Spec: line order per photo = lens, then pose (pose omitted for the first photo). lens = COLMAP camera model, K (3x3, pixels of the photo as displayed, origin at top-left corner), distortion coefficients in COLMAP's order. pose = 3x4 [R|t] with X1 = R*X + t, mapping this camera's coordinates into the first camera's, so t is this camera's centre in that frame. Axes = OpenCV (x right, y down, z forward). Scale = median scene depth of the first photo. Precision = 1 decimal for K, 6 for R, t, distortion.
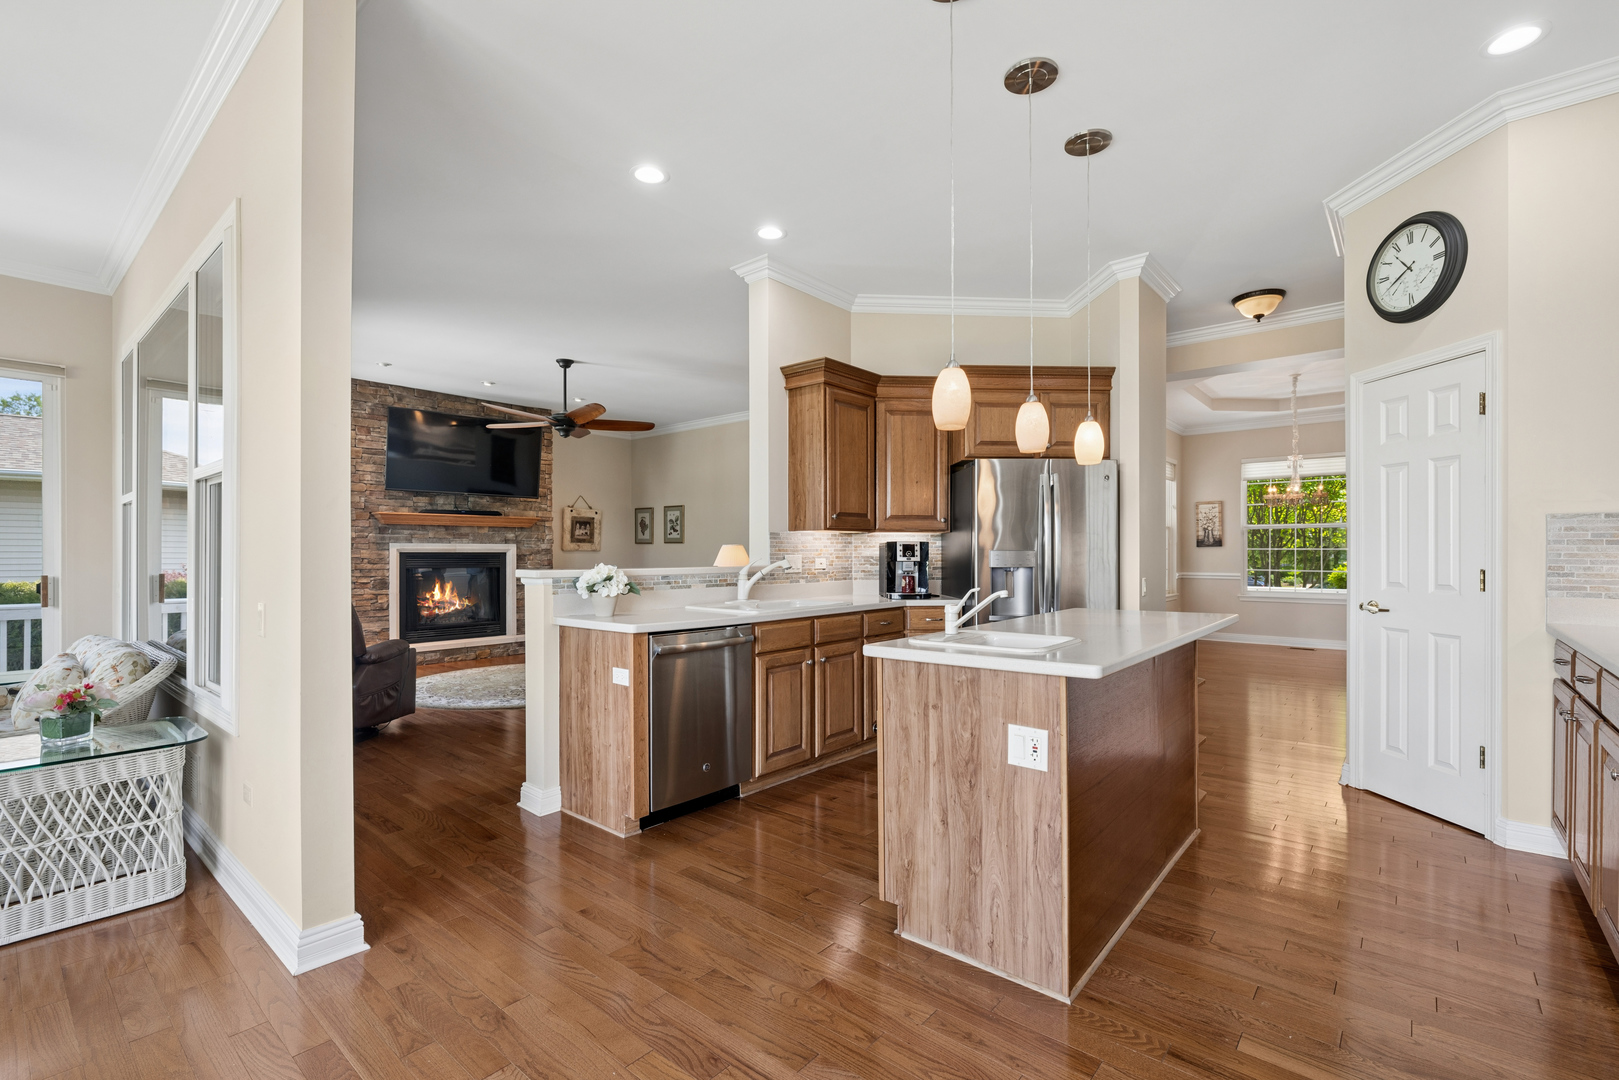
lens RADIAL K [[737.7, 0, 806.2], [0, 737.7, 552.2], [0, 0, 1]] dist [-0.002693, 0.001060]
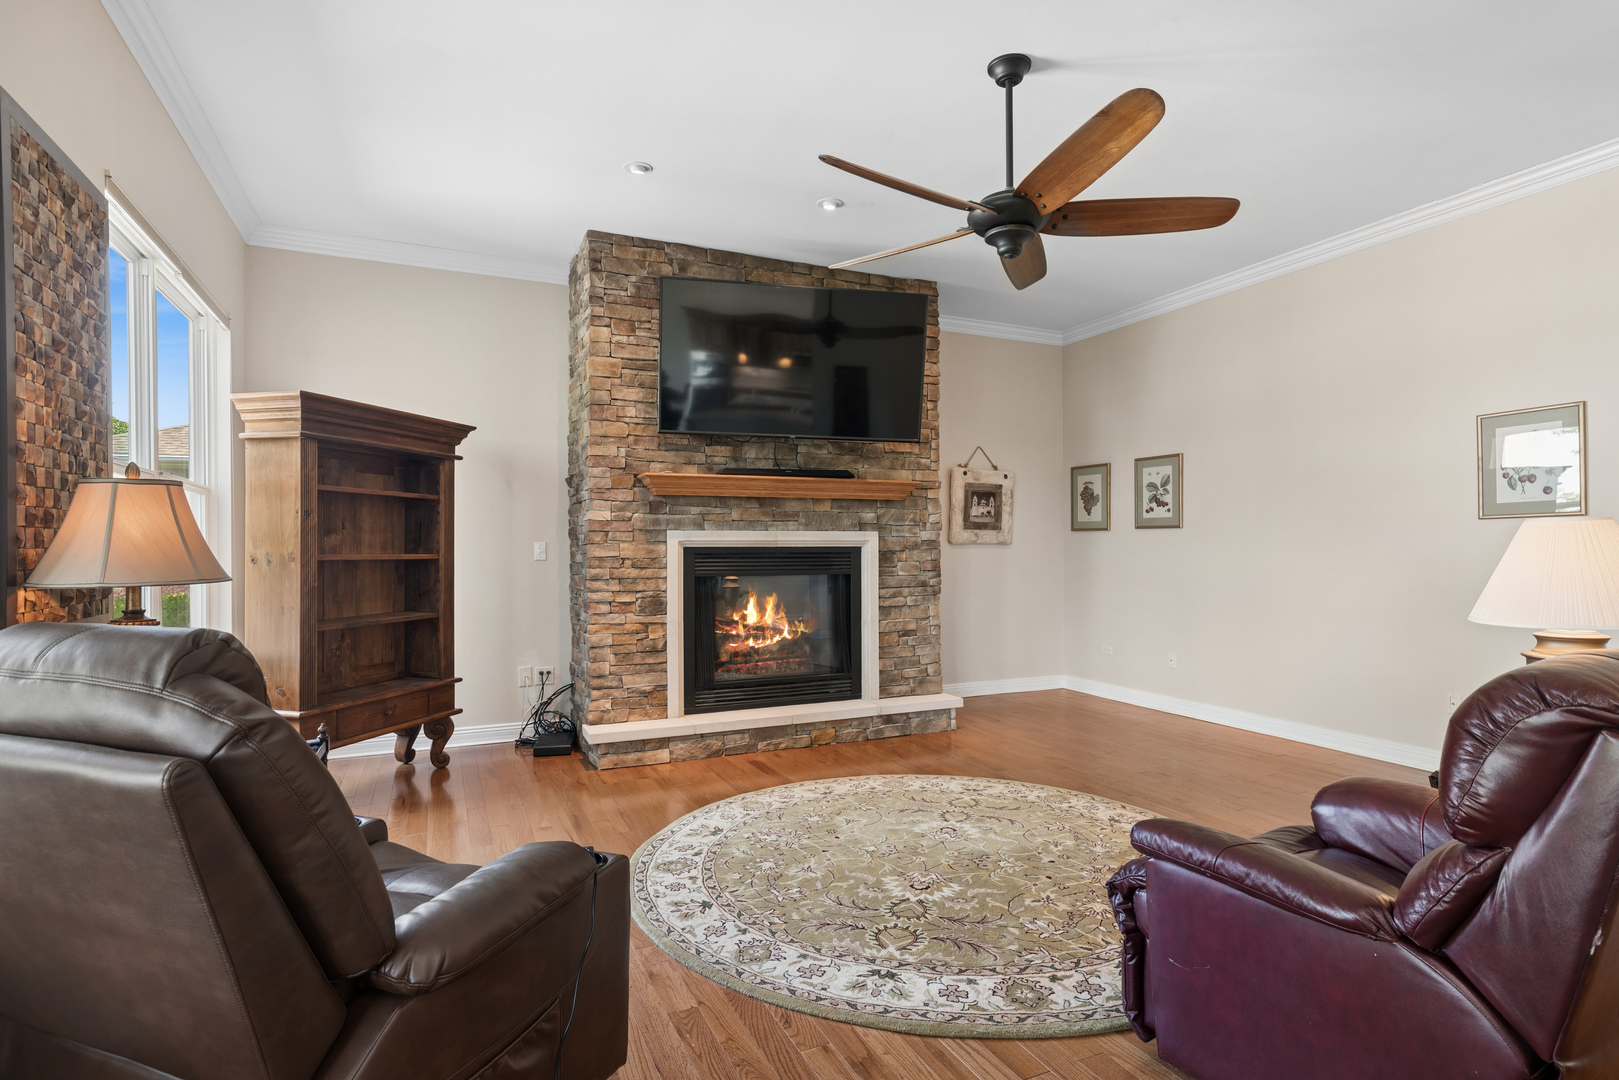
lens RADIAL K [[836.8, 0, 811.9], [0, 836.8, 541.9], [0, 0, 1]] dist [0.003878, 0.000166]
pose [[0.910738, -0.005554, -0.412947, -0.180751], [0.003297, 0.999975, -0.006178, 0.000372], [0.412971, 0.004265, 0.910734, 0.412394]]
